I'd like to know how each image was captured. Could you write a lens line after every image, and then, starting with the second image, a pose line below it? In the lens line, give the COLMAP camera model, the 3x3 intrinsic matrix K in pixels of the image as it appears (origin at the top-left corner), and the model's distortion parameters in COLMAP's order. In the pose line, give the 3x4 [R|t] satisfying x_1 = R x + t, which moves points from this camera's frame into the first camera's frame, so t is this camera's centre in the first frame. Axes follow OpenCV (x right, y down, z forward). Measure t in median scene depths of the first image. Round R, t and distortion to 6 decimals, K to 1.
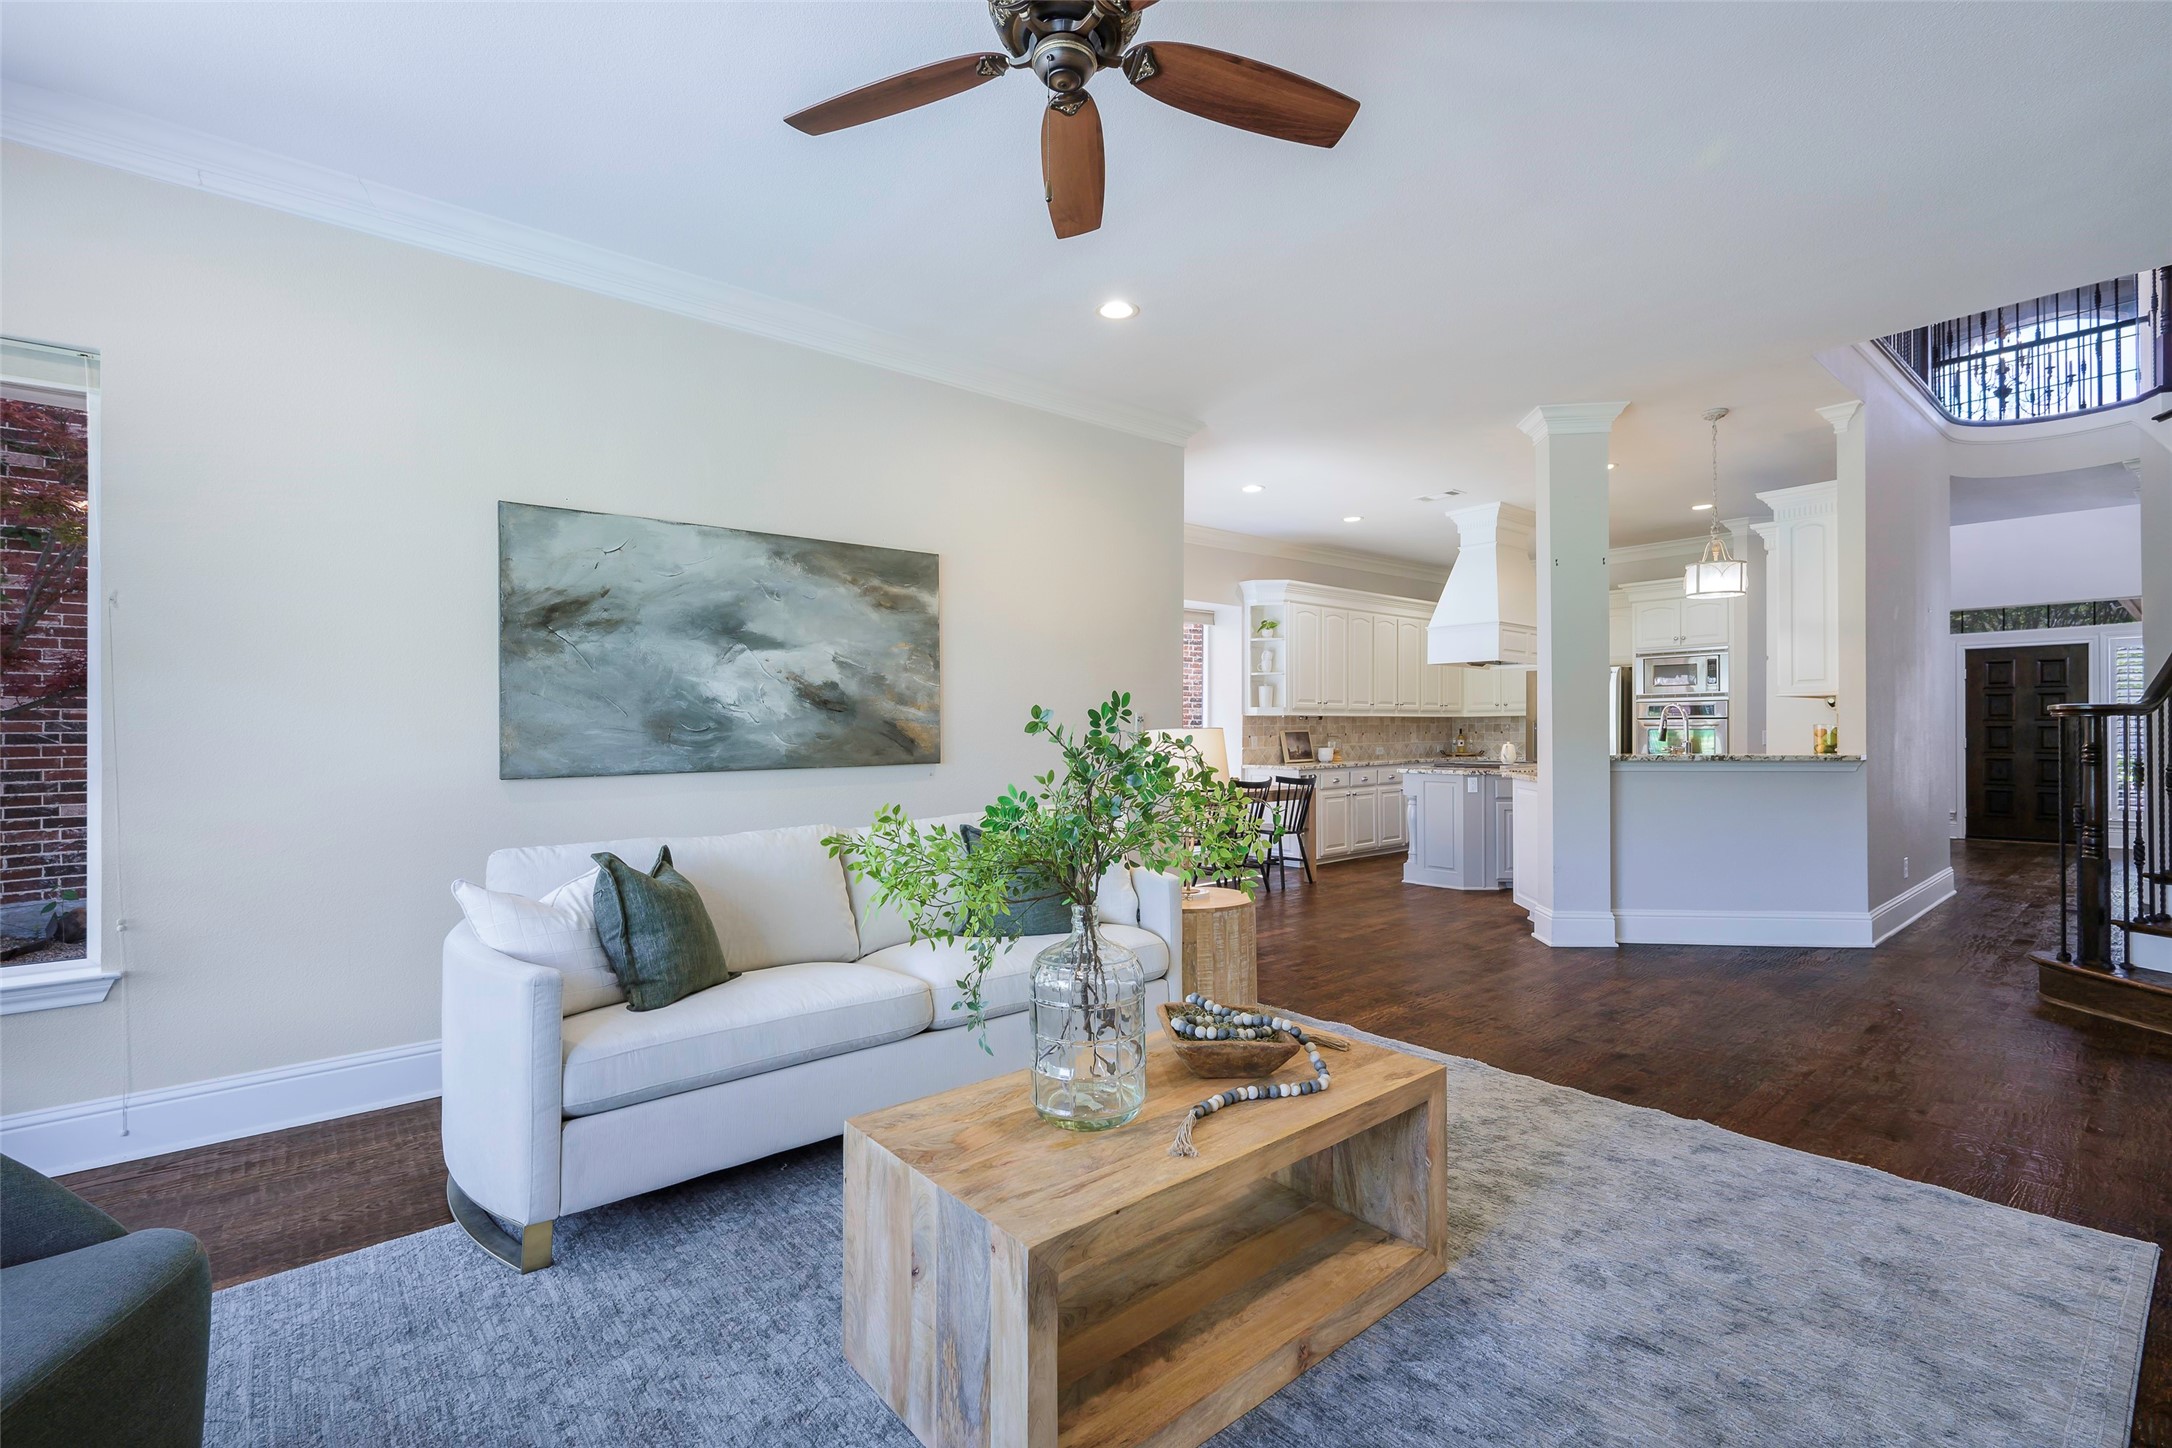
lens RADIAL K [[968.0, 0, 1086.0], [0, 968.0, 724.0], [0, 0, 1]] dist [0.001202, 0.000163]
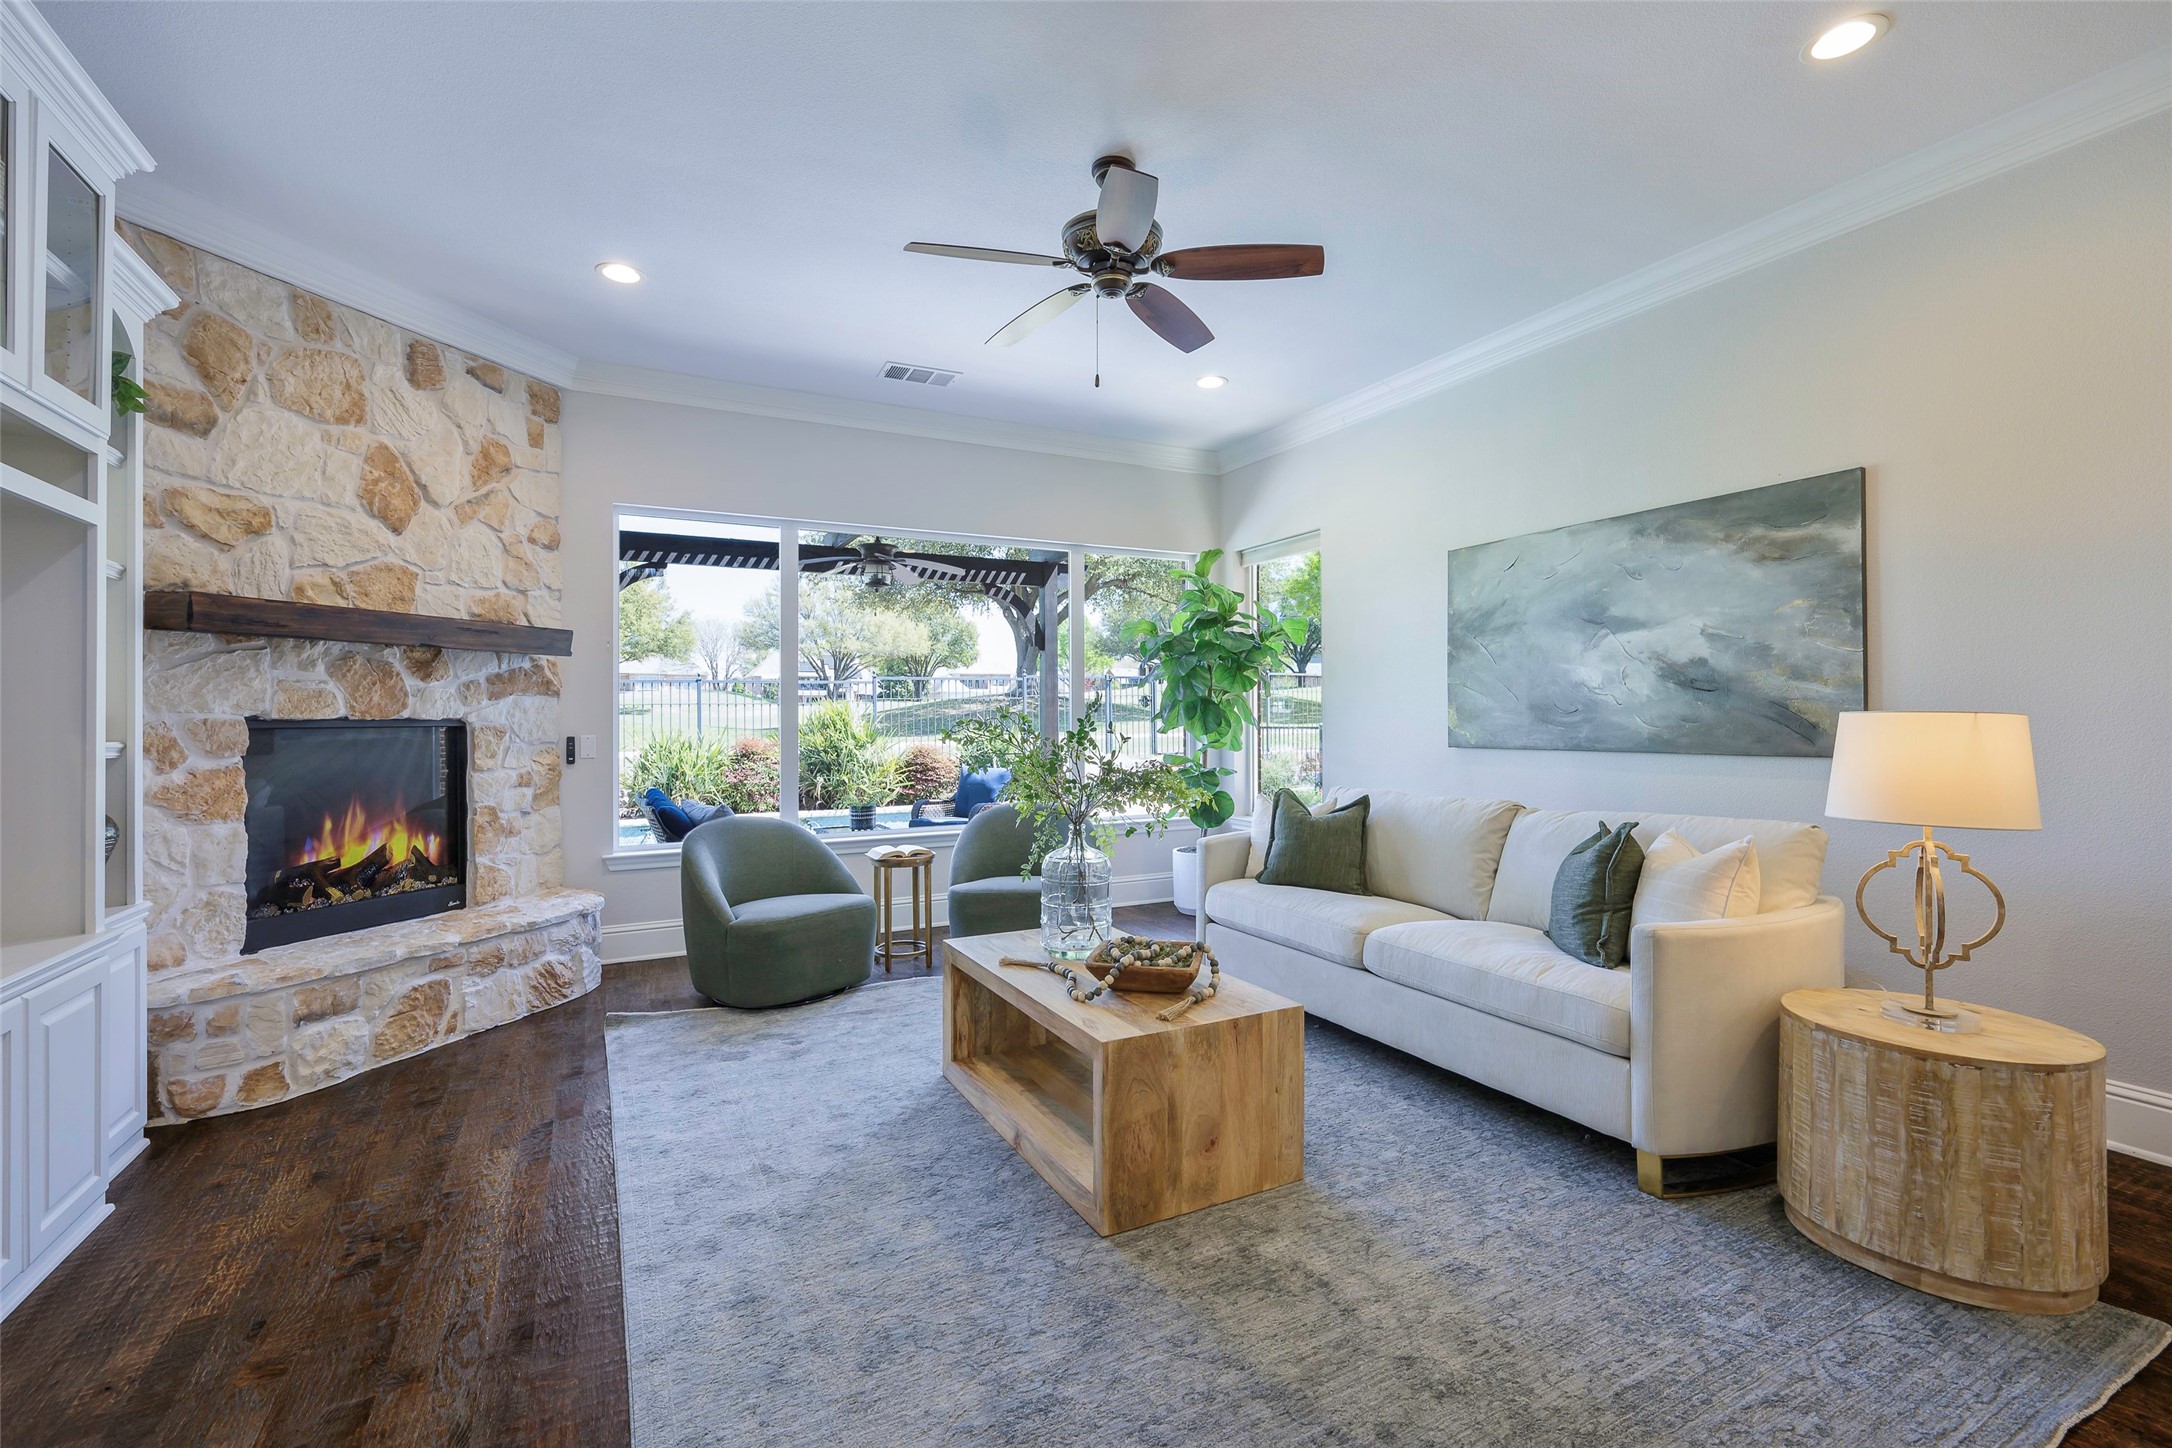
lens RADIAL K [[968.0, 0, 1086.0], [0, 968.0, 724.0], [0, 0, 1]] dist [0.001202, 0.000163]
pose [[-0.218767, 0.015023, -0.975662, 0.770698], [0.011634, 0.999851, 0.012787, -0.000718], [0.975708, -0.008554, -0.218909, 0.677257]]
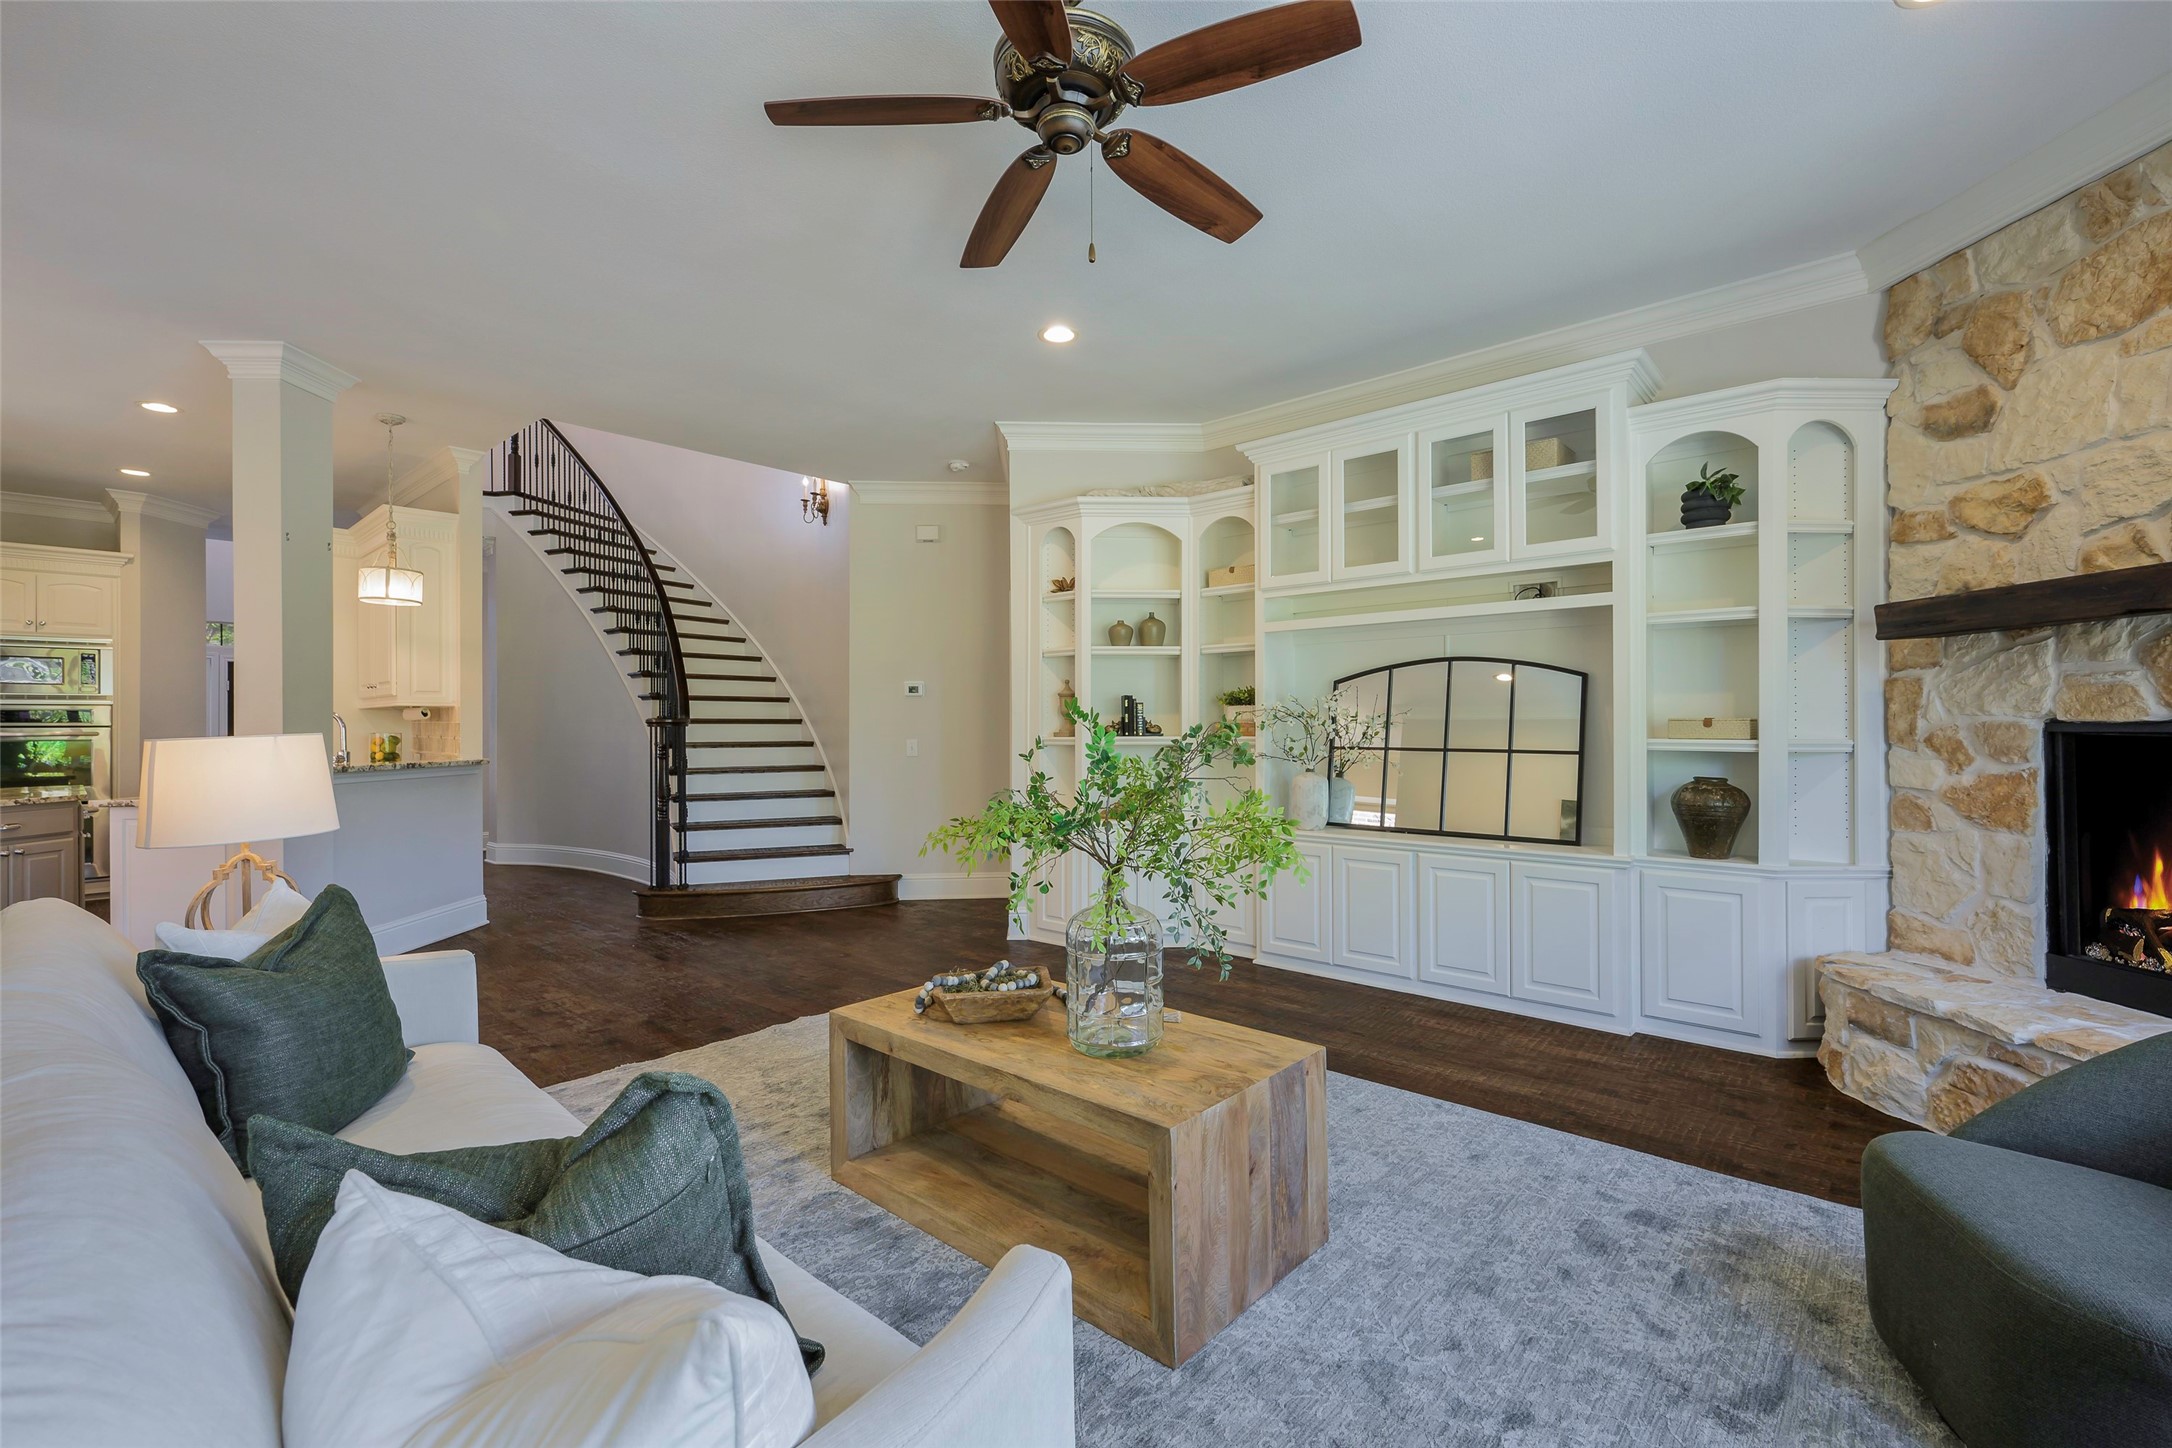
lens RADIAL K [[968.0, 0, 1086.0], [0, 968.0, 724.0], [0, 0, 1]] dist [0.001202, 0.000163]
pose [[-0.155043, 0.010935, 0.987847, -0.602863], [0.002663, 0.999940, -0.010651, 0.005805], [-0.987904, 0.000980, -0.155063, 0.618127]]
